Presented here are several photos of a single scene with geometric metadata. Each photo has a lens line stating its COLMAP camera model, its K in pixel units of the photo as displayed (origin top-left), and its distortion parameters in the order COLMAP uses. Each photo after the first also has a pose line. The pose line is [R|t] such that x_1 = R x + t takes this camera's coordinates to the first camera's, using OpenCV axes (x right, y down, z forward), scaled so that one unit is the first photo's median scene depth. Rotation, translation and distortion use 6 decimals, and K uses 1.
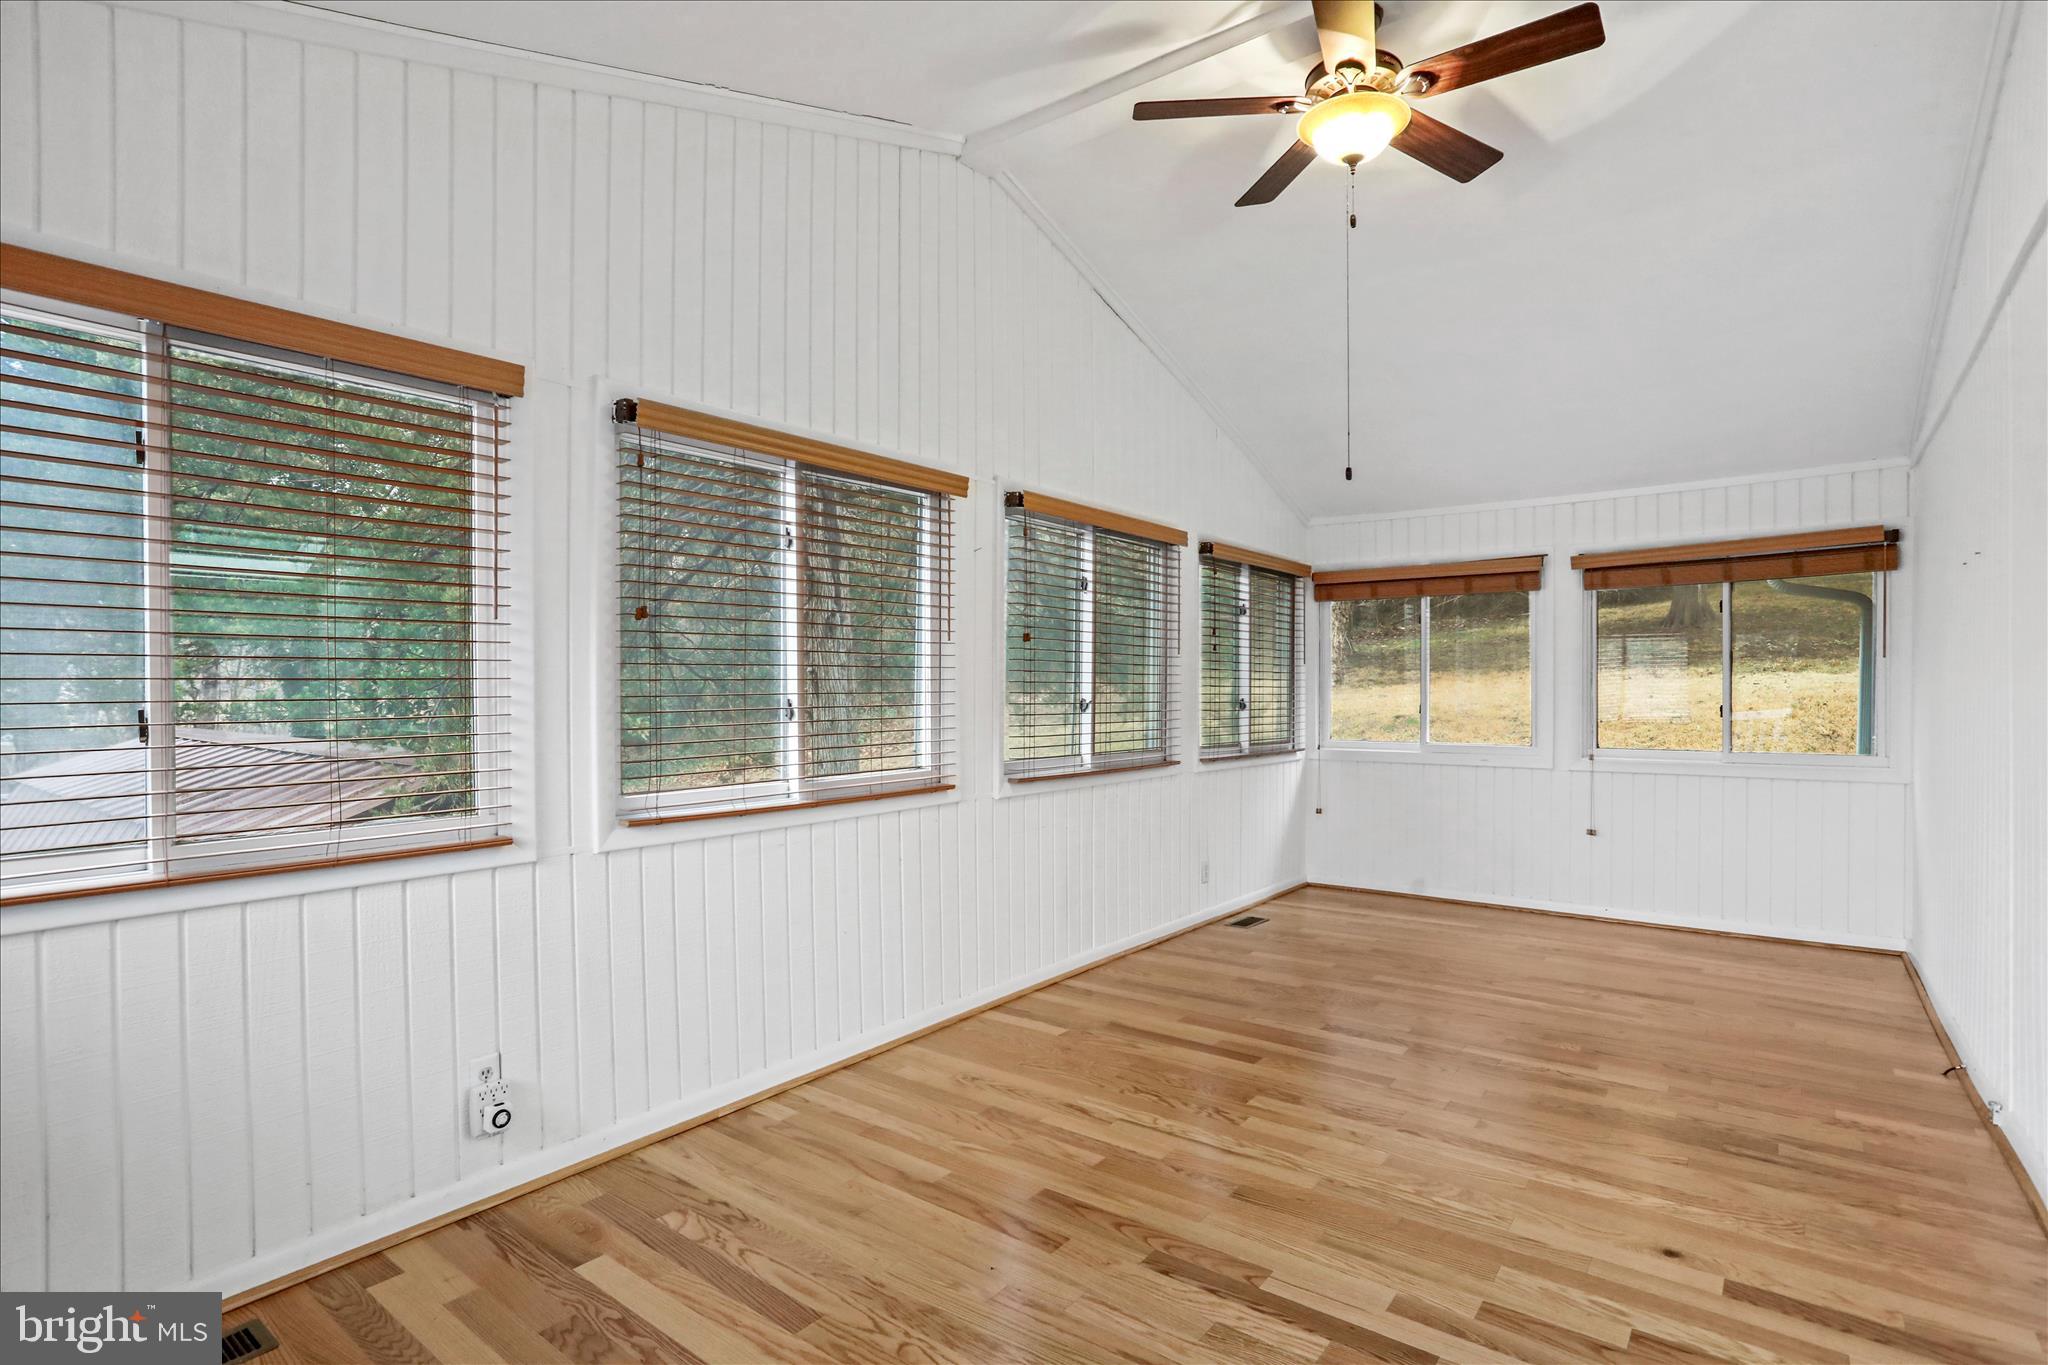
lens RADIAL K [[980.4, 0, 1014.4], [0, 980.4, 694.8], [0, 0, 1]] dist [-0.041467, 0.011422]
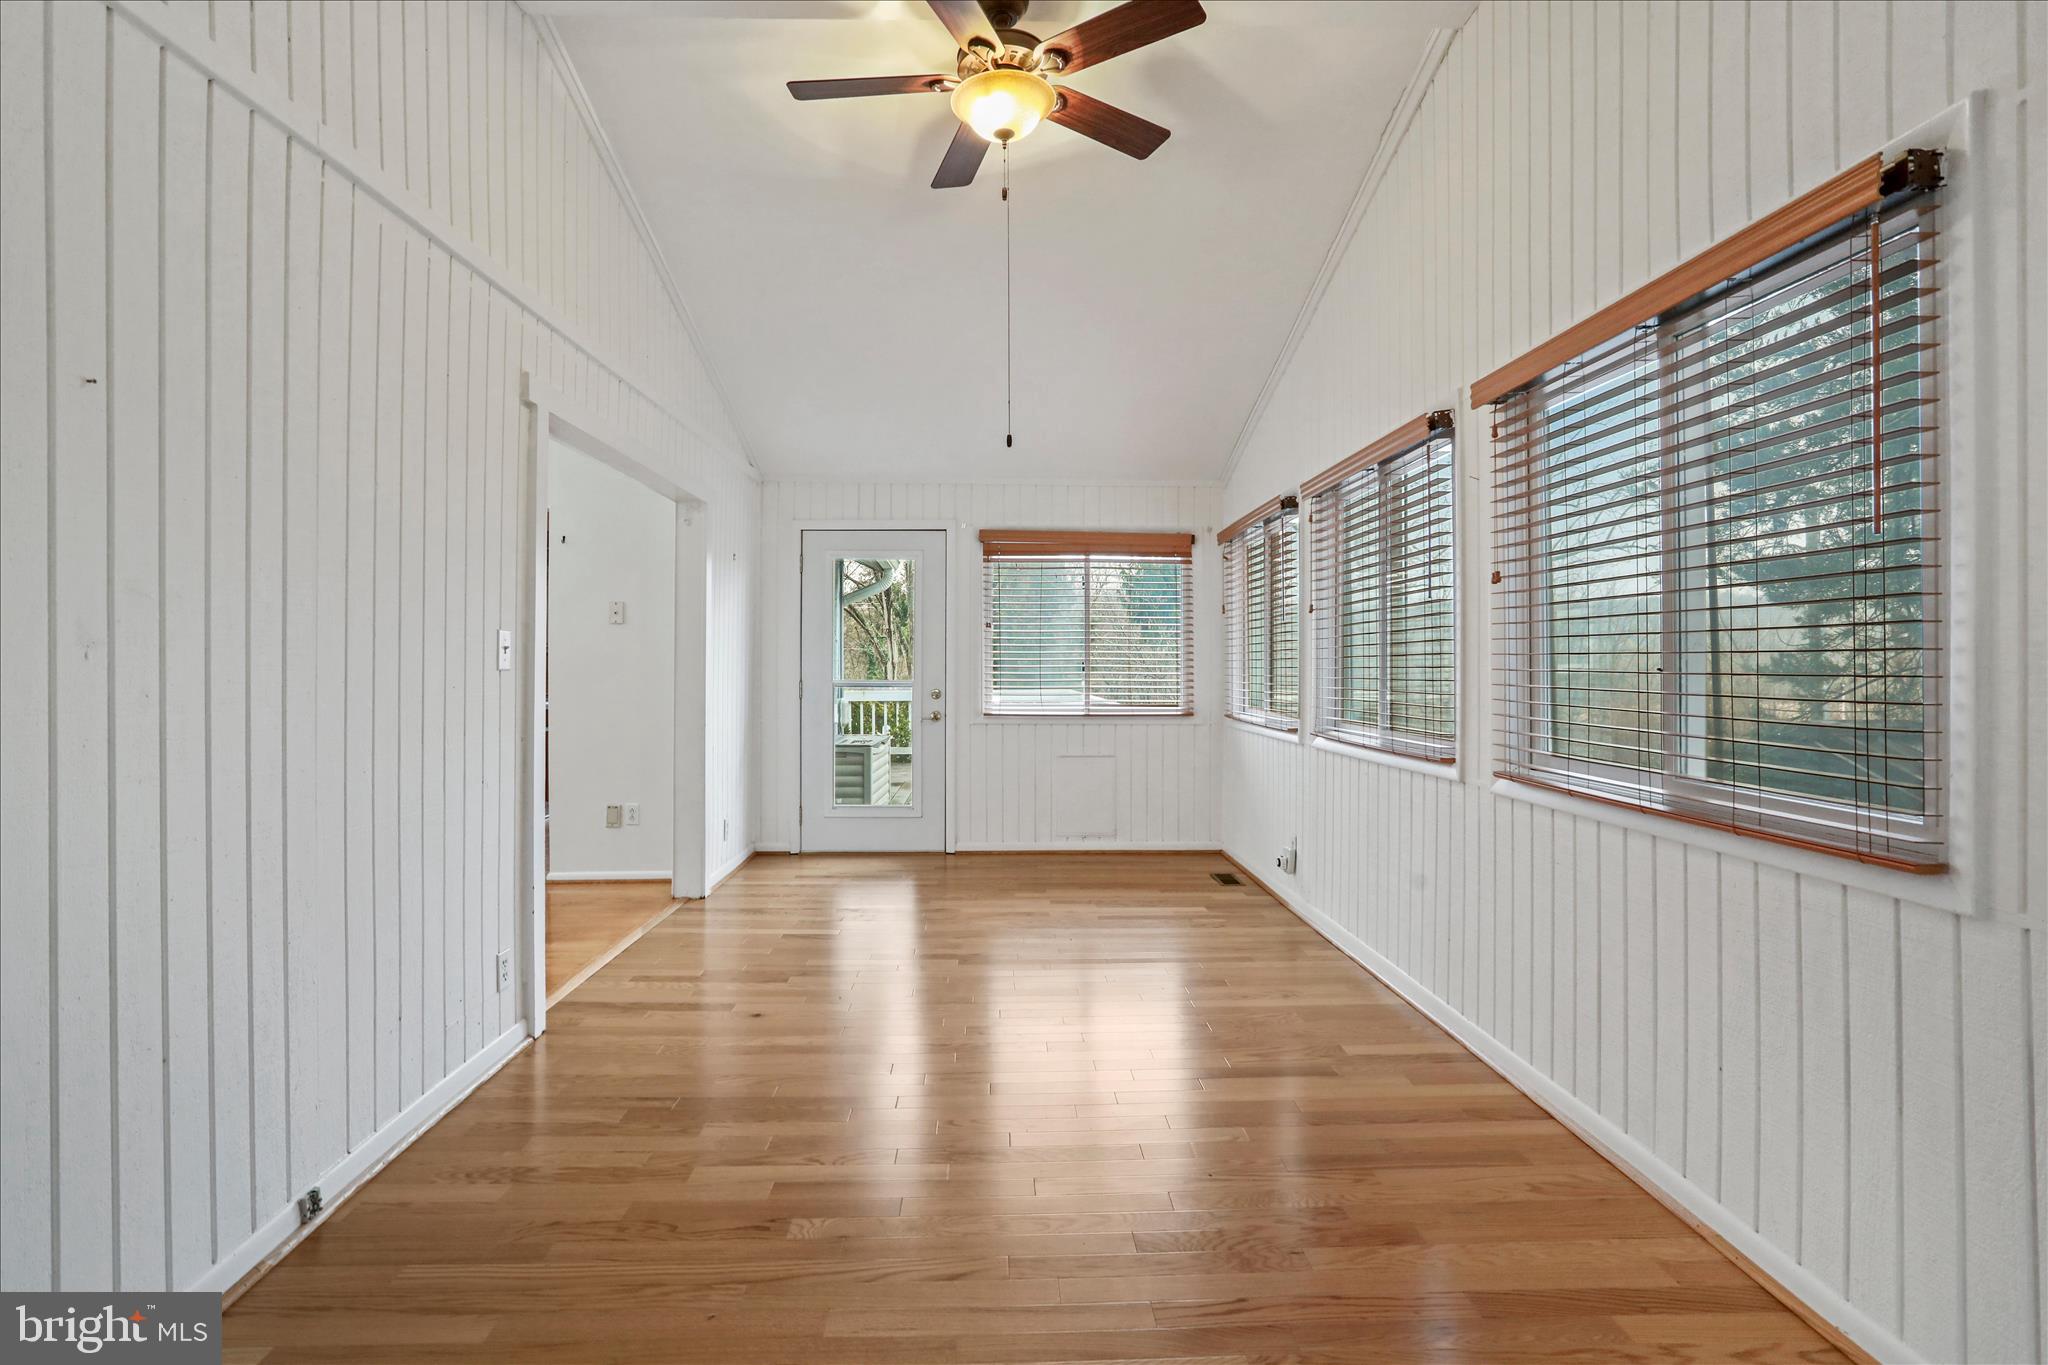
lens RADIAL K [[980.4, 0, 1012.2], [0, 980.4, 677.1], [0, 0, 1]] dist [-0.041467, 0.011422]
pose [[-0.768963, 0.010716, -0.639204, 0.928712], [0.006272, 0.999938, 0.009218, 0.009565], [0.639263, 0.003079, -0.768982, 1.670975]]
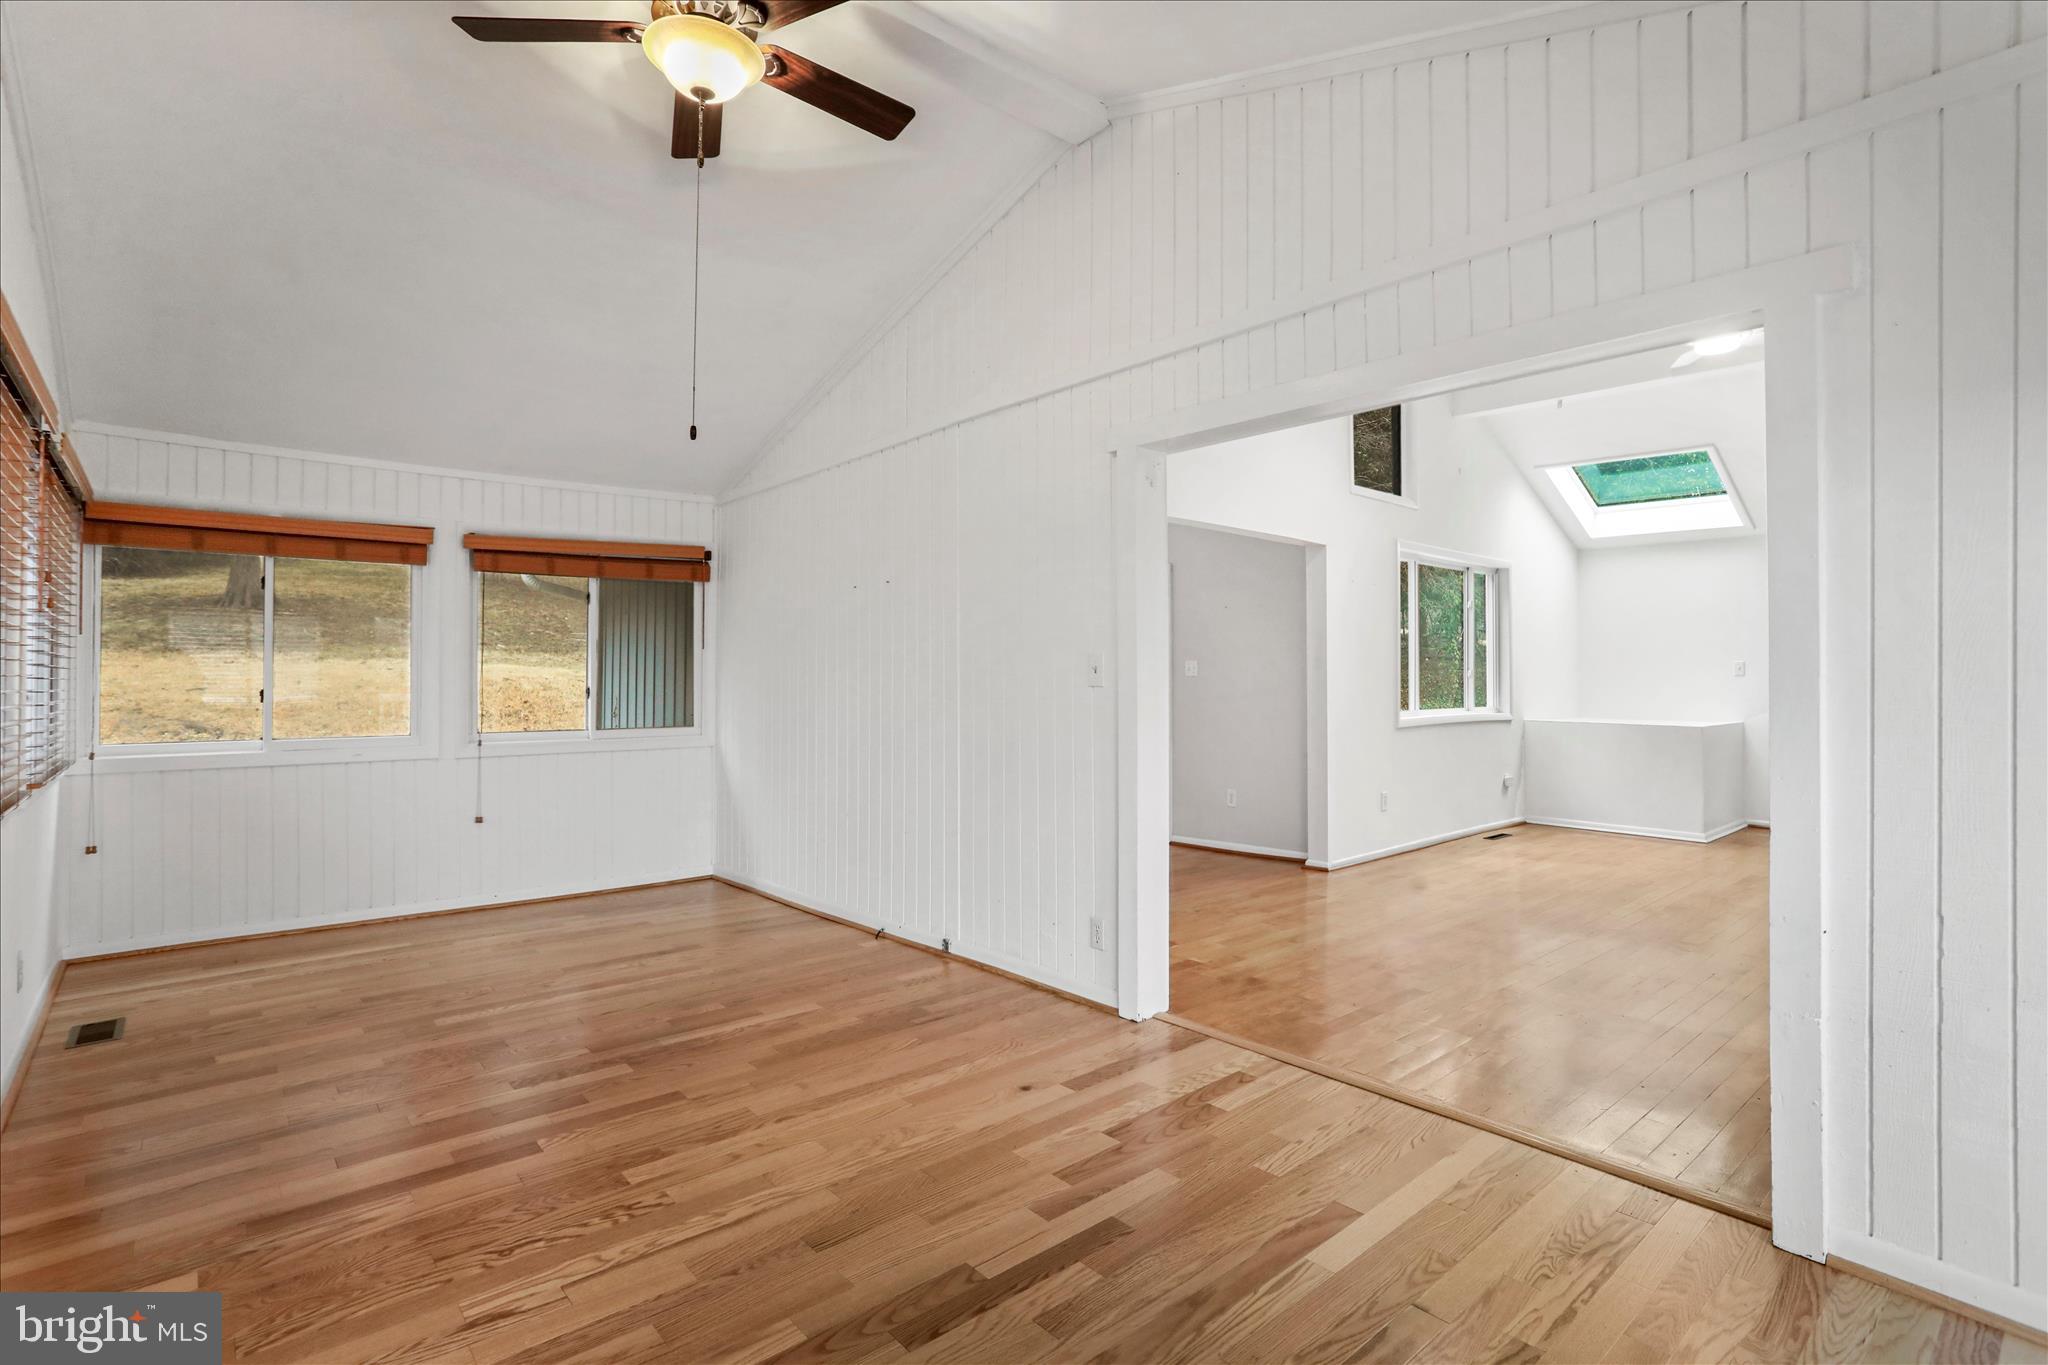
lens RADIAL K [[980.4, 0, 1019.2], [0, 980.4, 669.7], [0, 0, 1]] dist [-0.041467, 0.011422]
pose [[0.201658, 0.008141, 0.979422, -0.445262], [0.002279, 0.999959, -0.008781, 0.001475], [-0.979453, 0.004002, 0.201631, 0.481560]]
